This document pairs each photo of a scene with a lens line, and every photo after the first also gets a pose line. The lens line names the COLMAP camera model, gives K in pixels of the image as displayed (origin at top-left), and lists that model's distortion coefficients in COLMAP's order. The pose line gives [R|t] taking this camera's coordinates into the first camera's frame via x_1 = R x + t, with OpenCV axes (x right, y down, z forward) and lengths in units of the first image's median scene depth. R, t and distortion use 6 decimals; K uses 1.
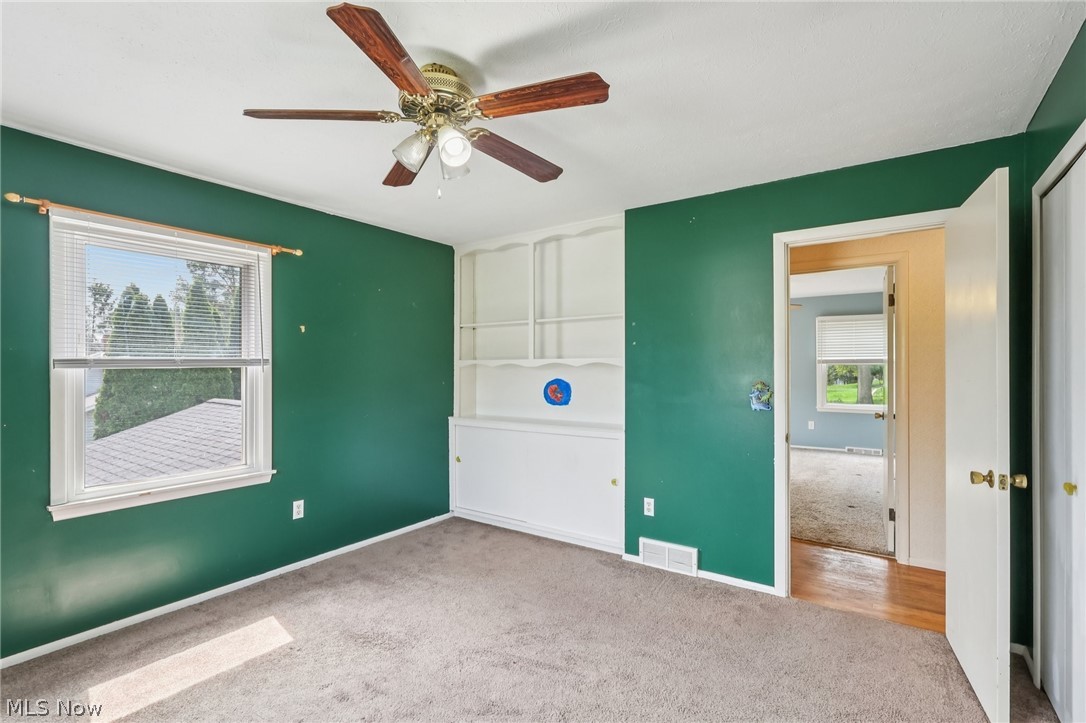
lens RADIAL K [[515.3, 0, 540.5], [0, 515.3, 357.4], [0, 0, 1]] dist [-0.003704, 0.000064]
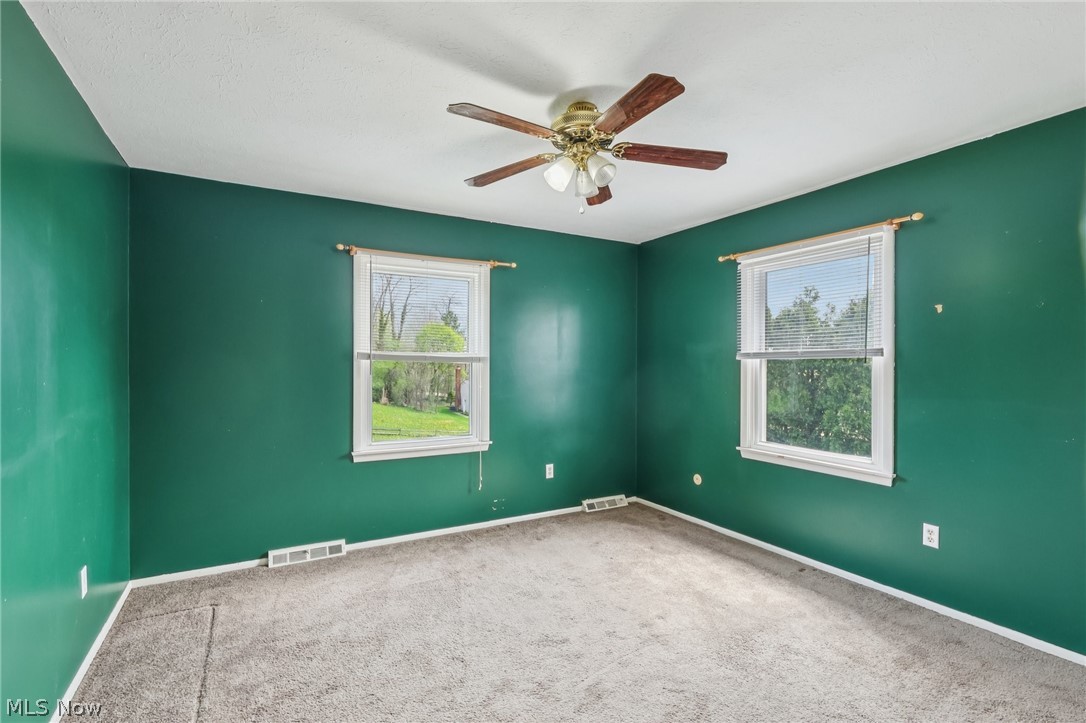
lens RADIAL K [[491.9, 0, 541.0], [0, 491.9, 359.1], [0, 0, 1]] dist [-0.002349, 0.000004]
pose [[-0.422466, -0.010085, -0.906323, 0.564454], [0.008384, 0.999852, -0.015033, 0.033375], [0.906340, -0.013949, -0.422319, 0.918006]]
